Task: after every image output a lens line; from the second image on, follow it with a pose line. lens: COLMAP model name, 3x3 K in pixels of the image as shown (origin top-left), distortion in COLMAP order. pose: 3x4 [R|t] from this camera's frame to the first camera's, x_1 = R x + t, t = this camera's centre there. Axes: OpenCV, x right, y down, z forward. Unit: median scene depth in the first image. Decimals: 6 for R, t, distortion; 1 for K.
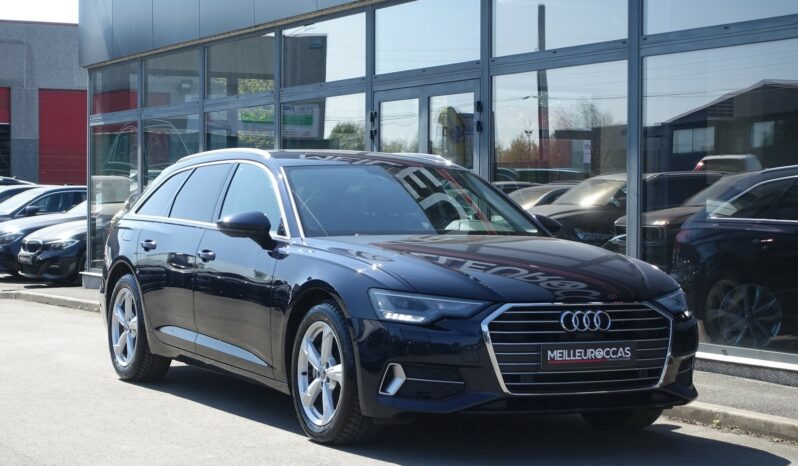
lens RADIAL K [[1568.5, 0, 399.0], [0, 1568.5, 233.0], [0, 0, 1]] dist [-0.010808, -0.058328]
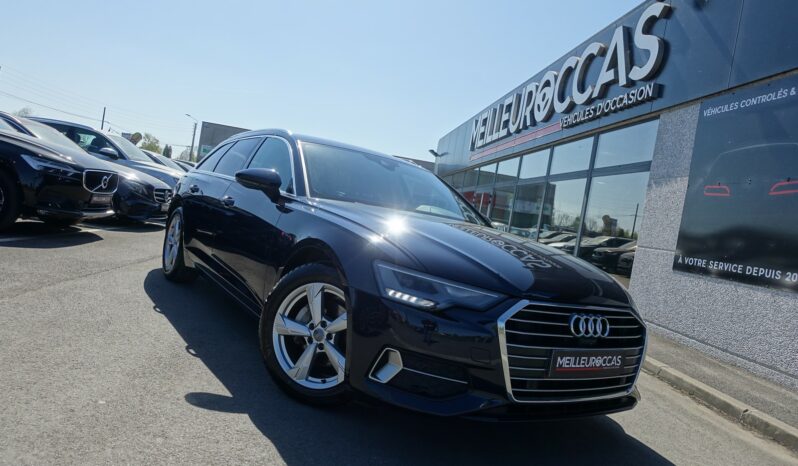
lens RADIAL K [[546.8, 0, 399.0], [0, 546.8, 233.0], [0, 0, 1]] dist [-0.005561, 0.001660]
pose [[0.980536, 0.156913, 0.118014, -0.045080], [-0.159973, 0.986977, 0.016861, 0.012855], [-0.113832, -0.035412, 0.992869, 0.688482]]
